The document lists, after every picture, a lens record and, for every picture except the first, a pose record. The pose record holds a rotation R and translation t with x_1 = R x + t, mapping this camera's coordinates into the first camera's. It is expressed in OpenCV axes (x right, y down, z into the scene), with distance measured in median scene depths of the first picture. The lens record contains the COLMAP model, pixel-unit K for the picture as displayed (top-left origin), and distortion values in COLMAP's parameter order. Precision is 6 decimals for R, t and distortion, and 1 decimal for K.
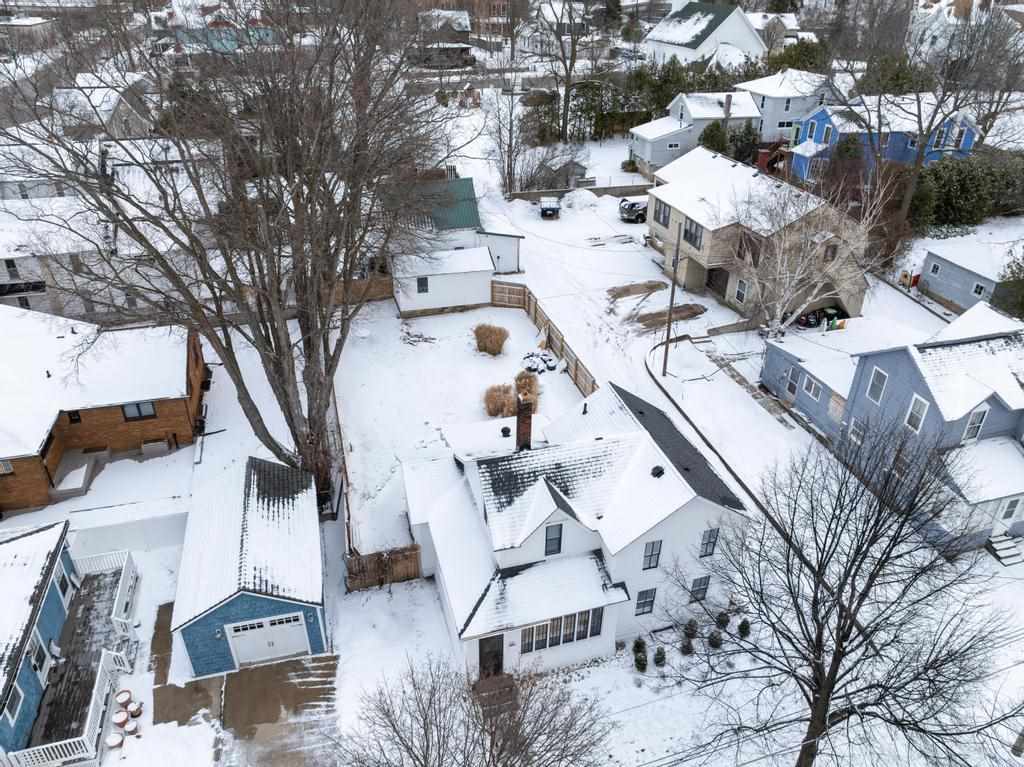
lens RADIAL K [[720.2, 0, 515.2], [0, 720.2, 386.5], [0, 0, 1]] dist [-0.031607, 0.000216]
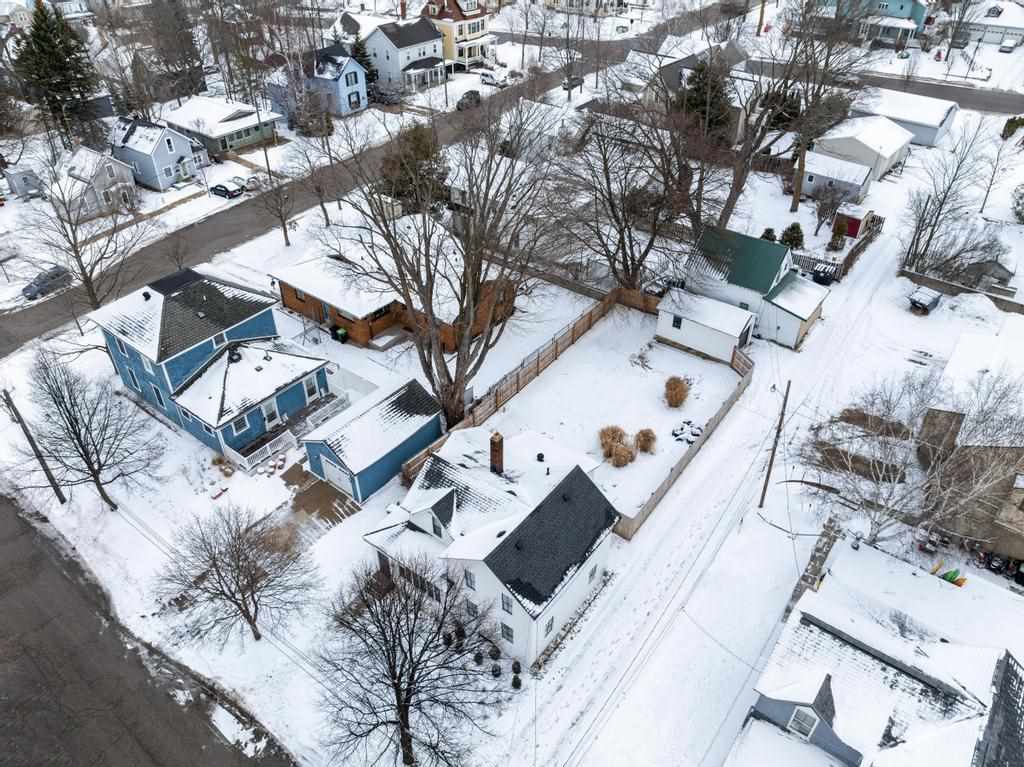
lens RADIAL K [[720.2, 0, 516.5], [0, 720.2, 380.1], [0, 0, 1]] dist [-0.031607, 0.000216]
pose [[0.591720, 0.476912, -0.649941, 0.607823], [-0.403384, 0.873204, 0.273488, -0.325522], [0.697961, 0.100348, 0.709071, 0.032053]]
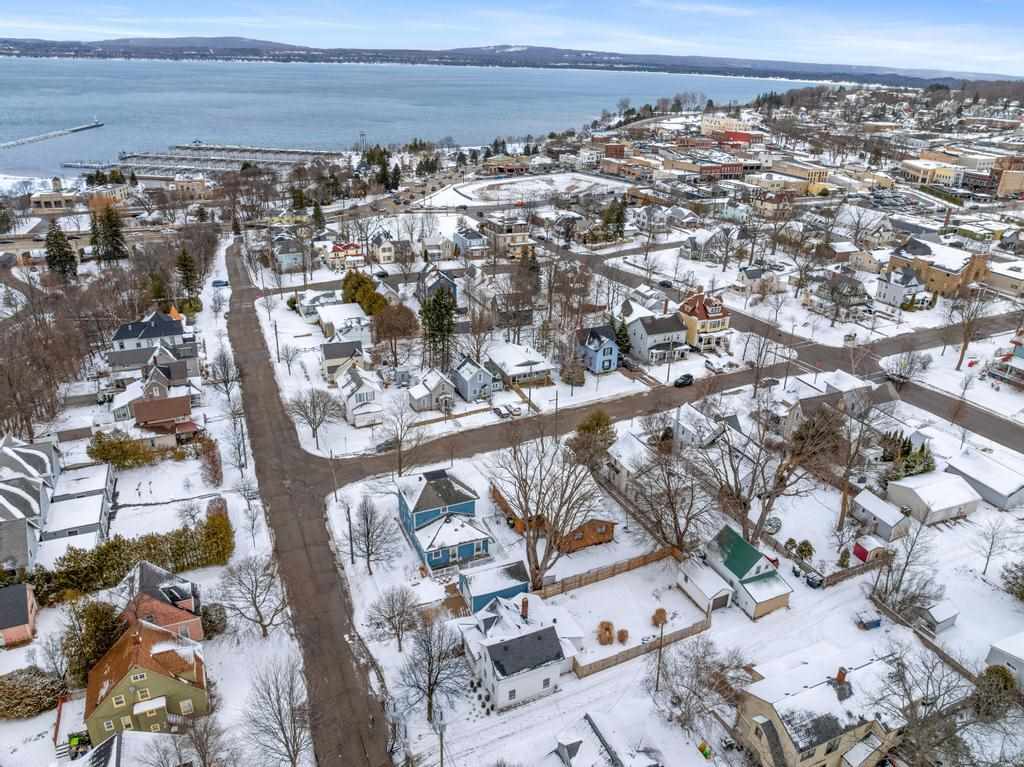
lens RADIAL K [[720.2, 0, 512.3], [0, 720.2, 381.3], [0, 0, 1]] dist [-0.031607, 0.000216]
pose [[0.124480, 0.394285, -0.910519, 1.577743], [-0.519351, 0.807801, 0.278803, -1.012688], [0.845446, 0.438174, 0.305327, -0.205818]]
